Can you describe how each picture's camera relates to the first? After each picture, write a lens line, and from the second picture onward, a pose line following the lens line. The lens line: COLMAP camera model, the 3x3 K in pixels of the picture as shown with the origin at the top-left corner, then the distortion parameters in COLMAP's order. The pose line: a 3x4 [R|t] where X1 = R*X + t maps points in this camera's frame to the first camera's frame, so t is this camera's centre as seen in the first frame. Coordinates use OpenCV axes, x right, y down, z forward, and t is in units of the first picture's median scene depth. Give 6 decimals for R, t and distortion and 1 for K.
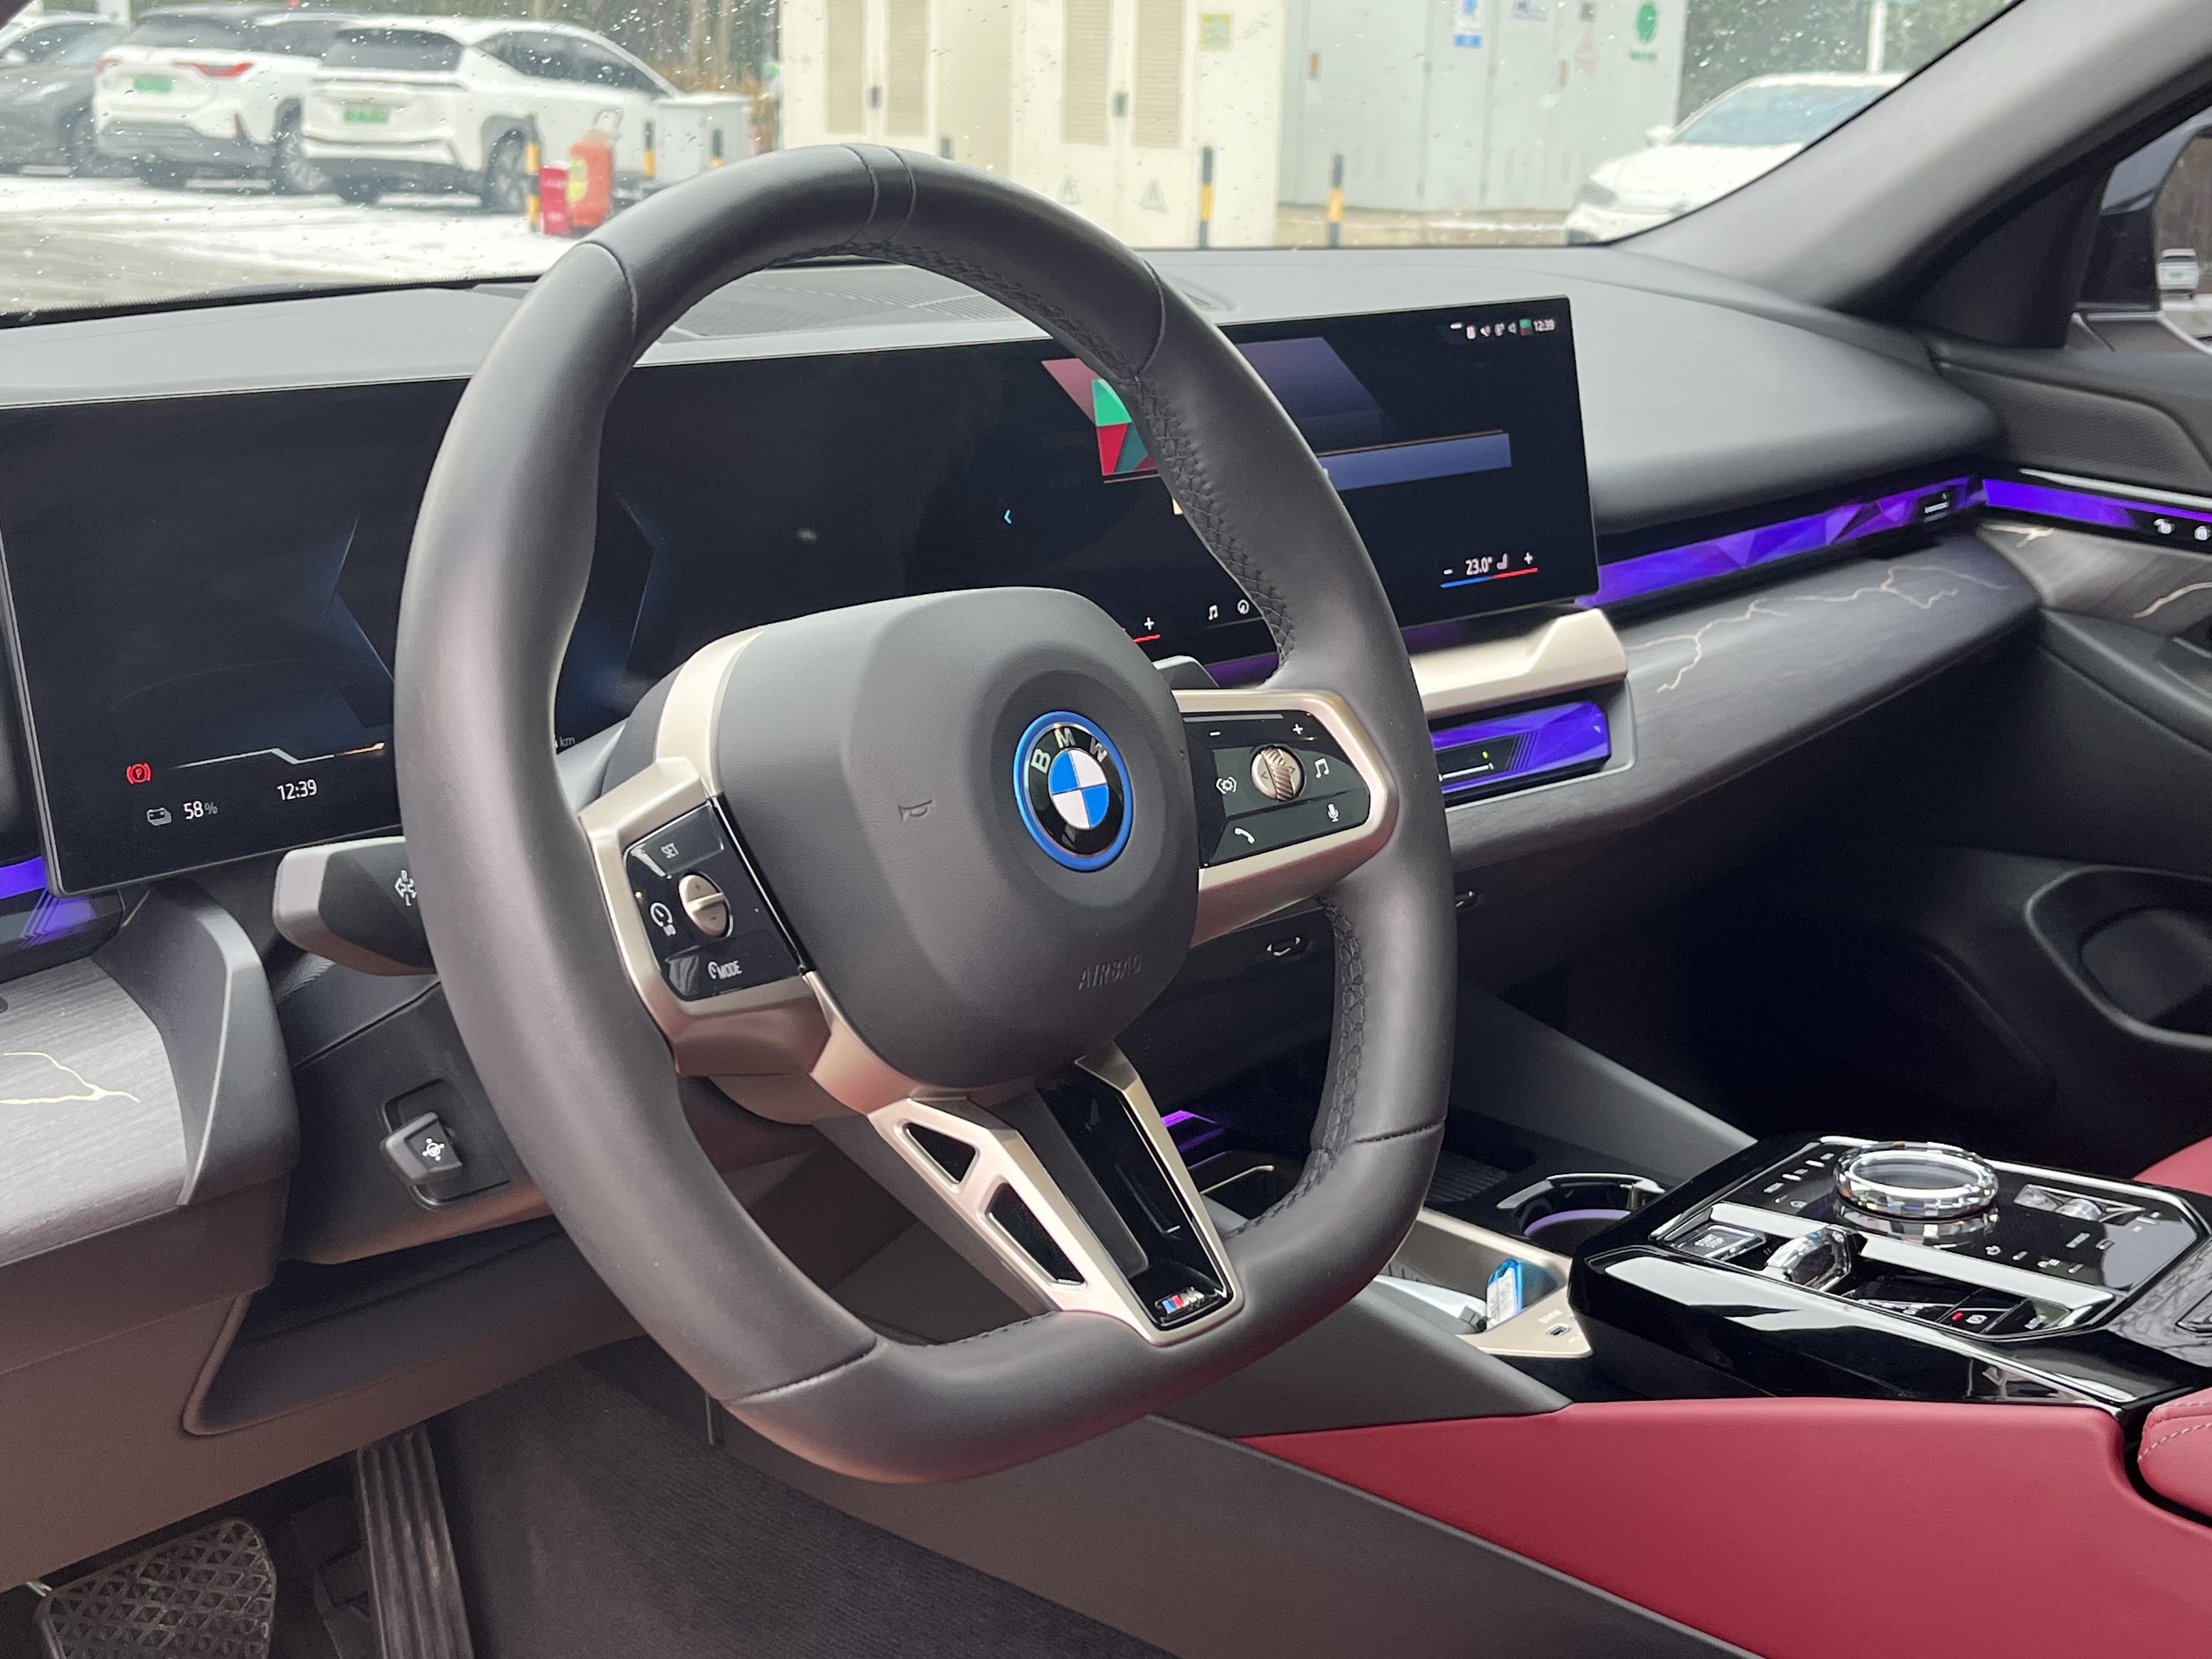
lens RADIAL K [[2662.2, 0, 1106.0], [0, 2662.2, 829.5], [0, 0, 1]] dist [0.069977, -0.043975]
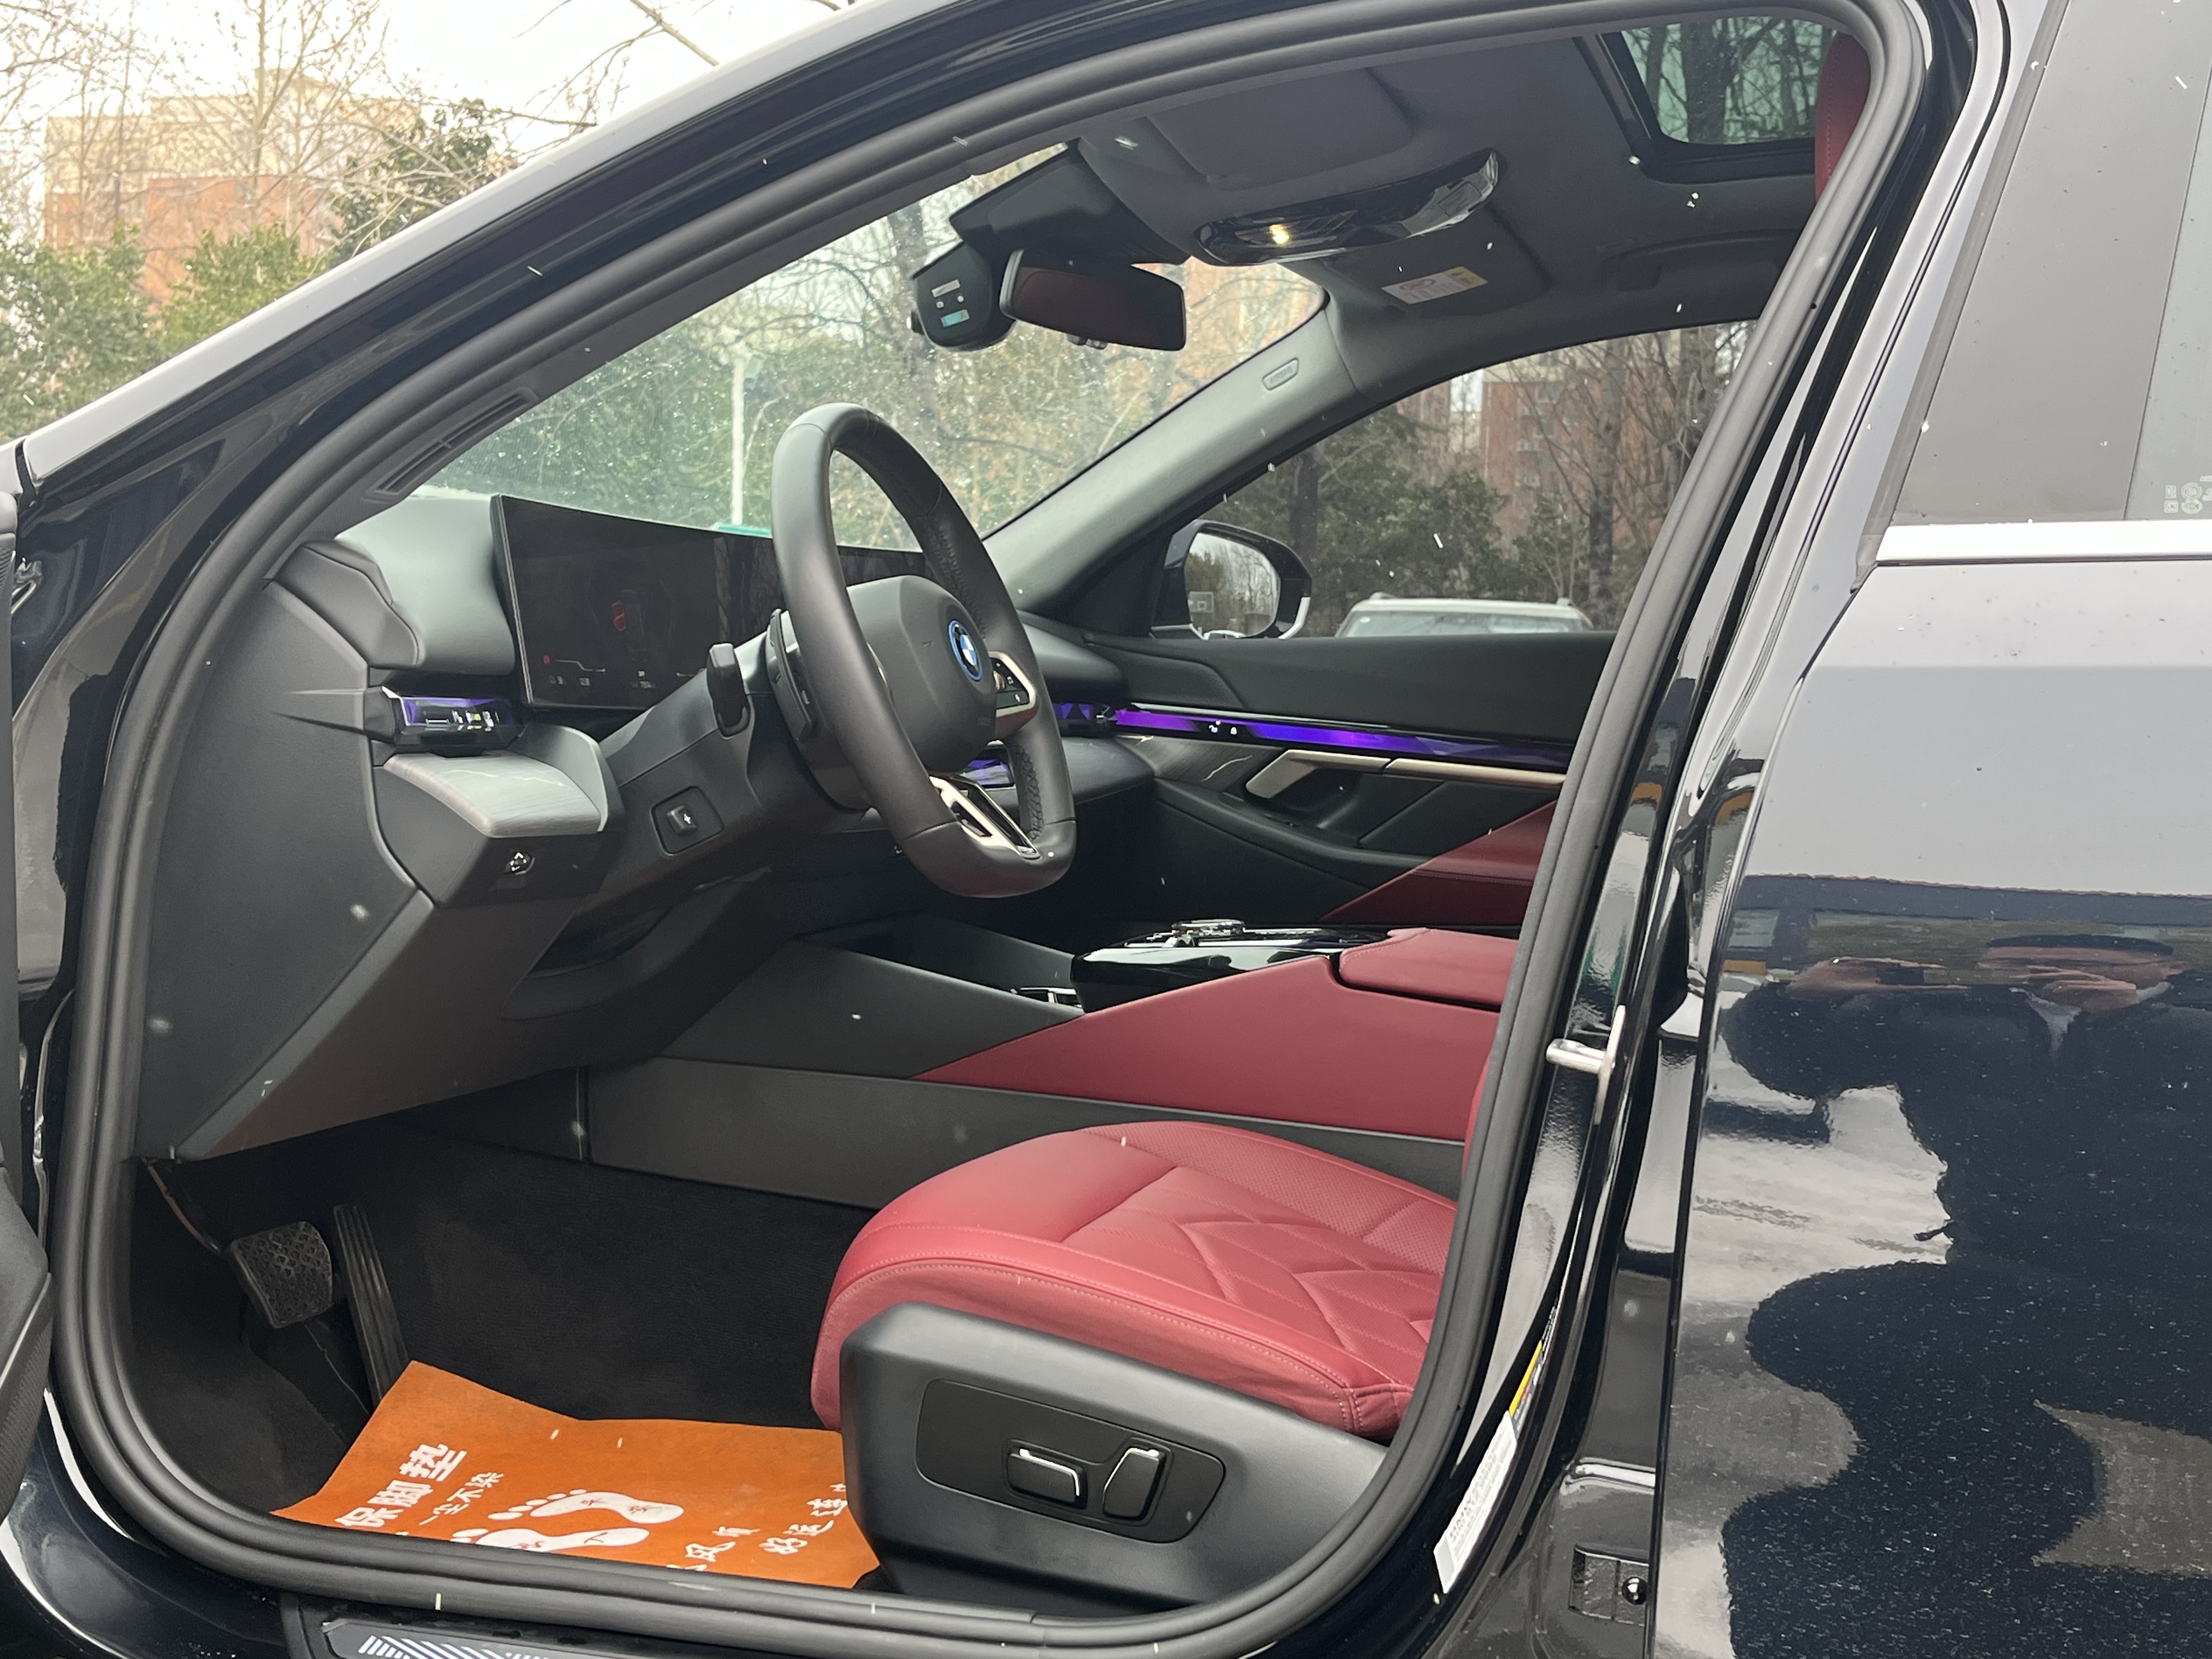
lens RADIAL K [[2583.7, 0, 1106.0], [0, 2583.7, 829.5], [0, 0, 1]] dist [0.047388, -0.173305]
pose [[0.913819, -0.013470, 0.405899, -0.375471], [0.093385, 0.979638, -0.177733, 0.253421], [-0.395240, 0.200320, 0.896469, -0.511464]]
